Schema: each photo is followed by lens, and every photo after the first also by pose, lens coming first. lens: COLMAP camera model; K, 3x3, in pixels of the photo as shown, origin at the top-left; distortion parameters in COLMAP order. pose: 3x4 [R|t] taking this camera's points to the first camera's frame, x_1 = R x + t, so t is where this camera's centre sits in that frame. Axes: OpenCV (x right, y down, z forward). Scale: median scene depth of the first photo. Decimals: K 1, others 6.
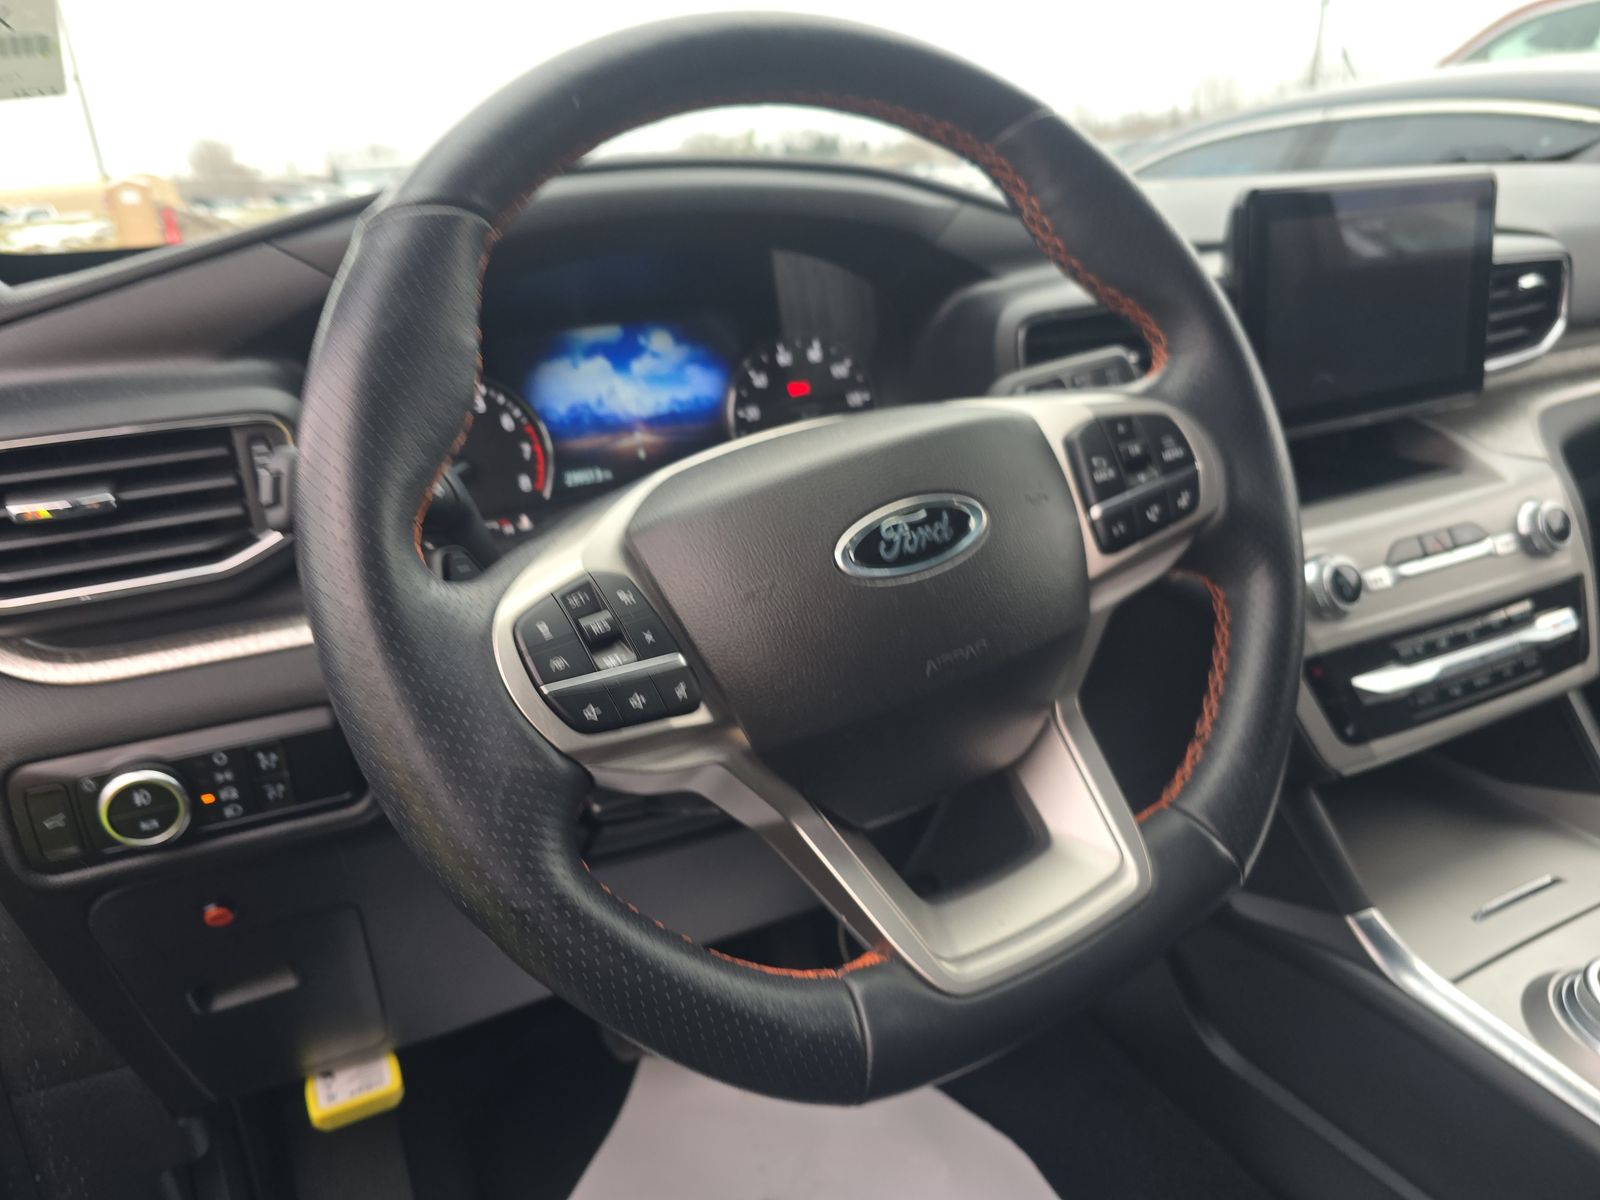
lens RADIAL K [[1117.1, 0, 766.9], [0, 1117.1, 602.4], [0, 0, 1]] dist [0.051643, -0.024993]
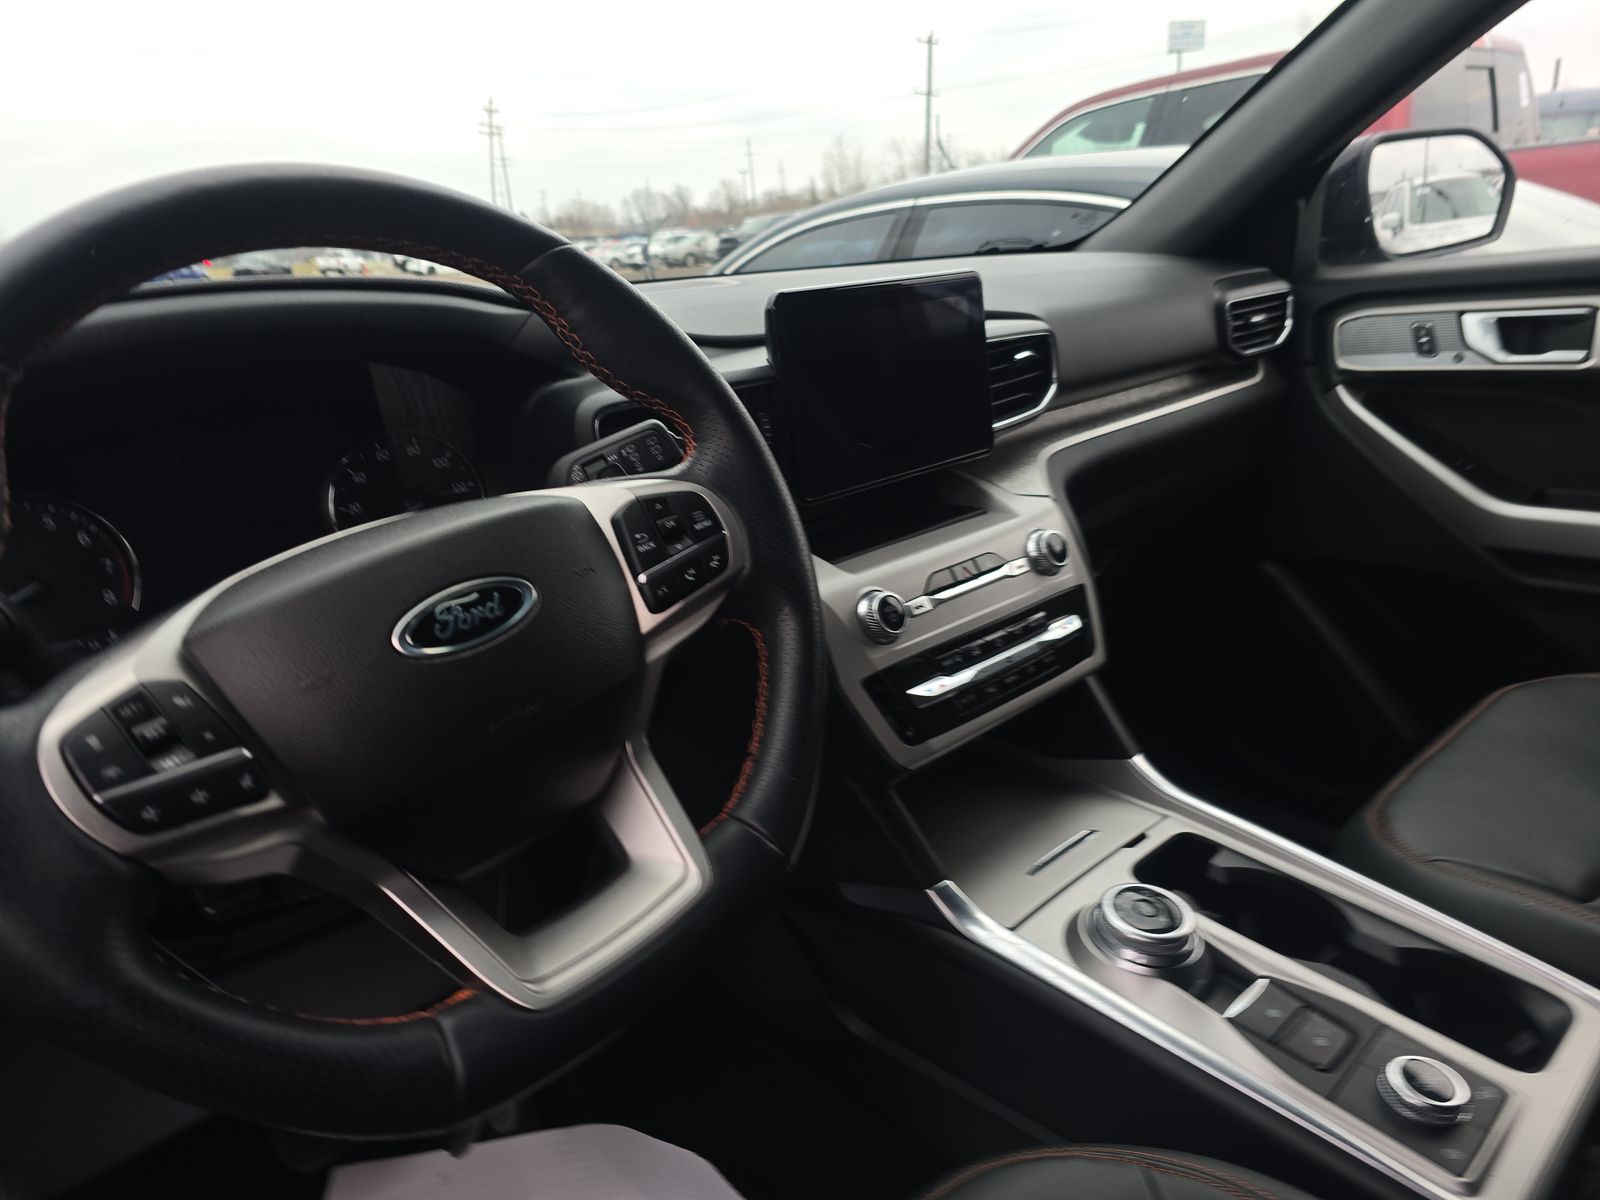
lens RADIAL K [[1117.1, 0, 795.6], [0, 1117.1, 596.3], [0, 0, 1]] dist [0.051643, -0.024993]
pose [[0.956050, -0.099440, 0.275826, 0.109761], [0.115581, 0.992373, -0.042851, 0.007159], [-0.269462, 0.072848, 0.960252, -0.159602]]
